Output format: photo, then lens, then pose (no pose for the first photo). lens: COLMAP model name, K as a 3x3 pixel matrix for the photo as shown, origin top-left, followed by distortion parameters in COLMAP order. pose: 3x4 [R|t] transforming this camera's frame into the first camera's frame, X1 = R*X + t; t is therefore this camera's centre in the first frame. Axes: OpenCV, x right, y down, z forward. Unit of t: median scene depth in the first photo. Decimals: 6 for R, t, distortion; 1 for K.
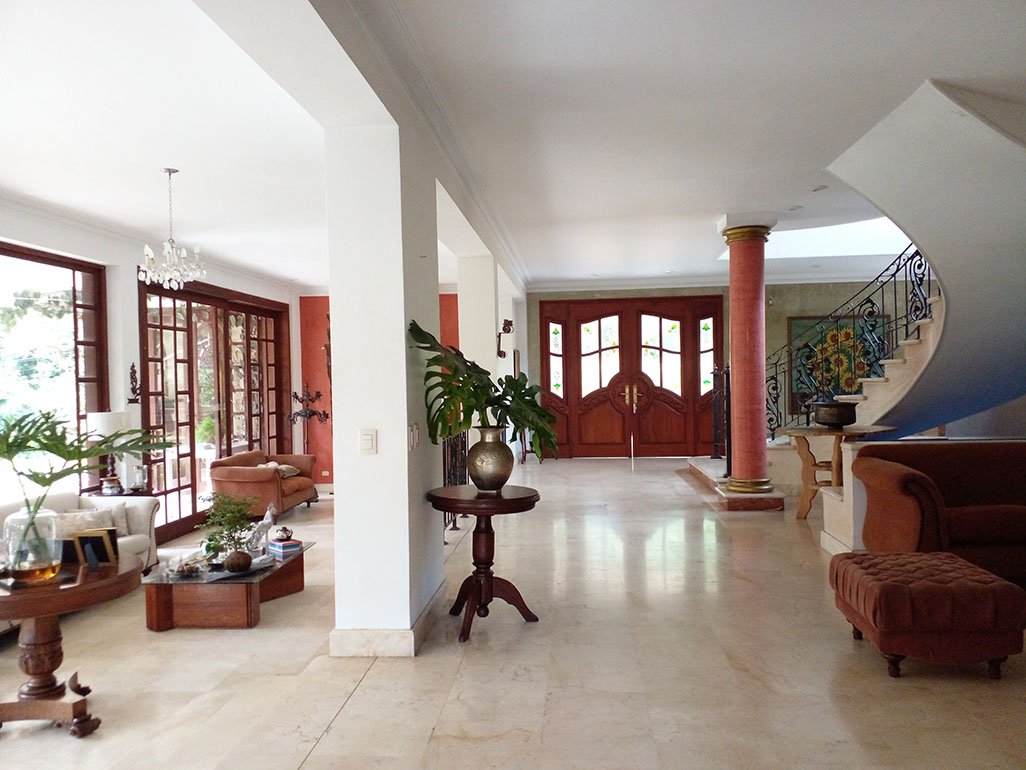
lens RADIAL K [[816.8, 0, 511.0], [0, 816.8, 387.7], [0, 0, 1]] dist [0.004707, -0.006886]
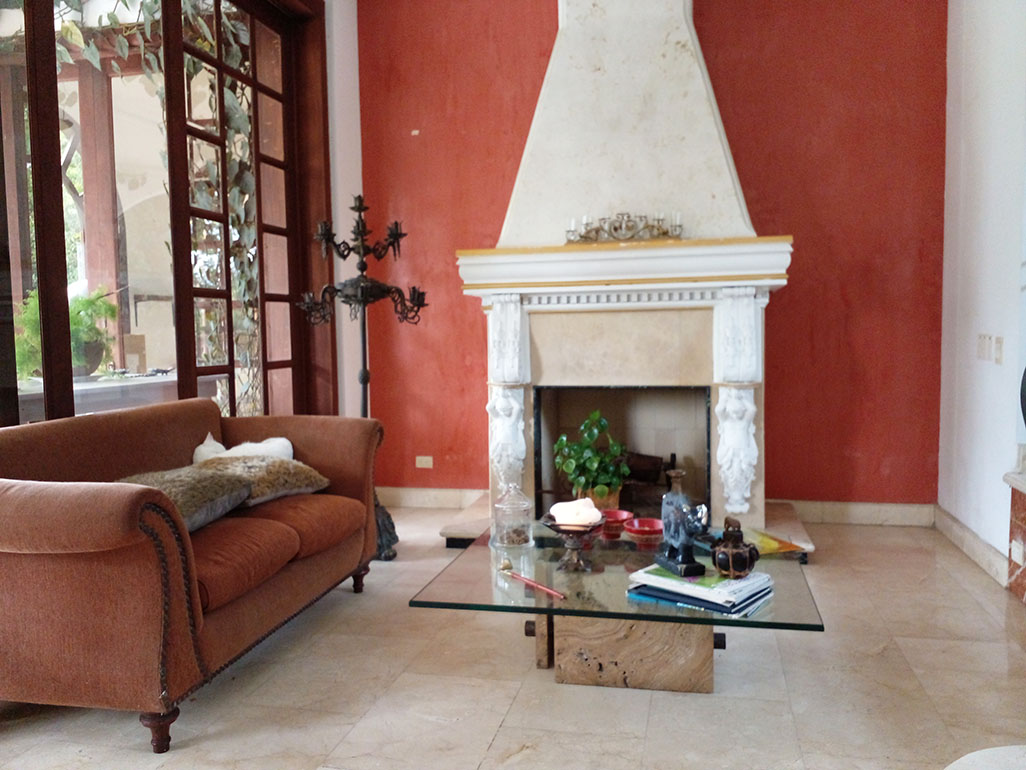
lens RADIAL K [[816.8, 0, 513.5], [0, 816.8, 384.5], [0, 0, 1]] dist [0.004707, -0.006886]
pose [[0.990164, 0.009851, -0.139566, -0.136182], [-0.002782, 0.998707, 0.050756, 0.050237], [0.139886, -0.049868, 0.988911, 0.646354]]
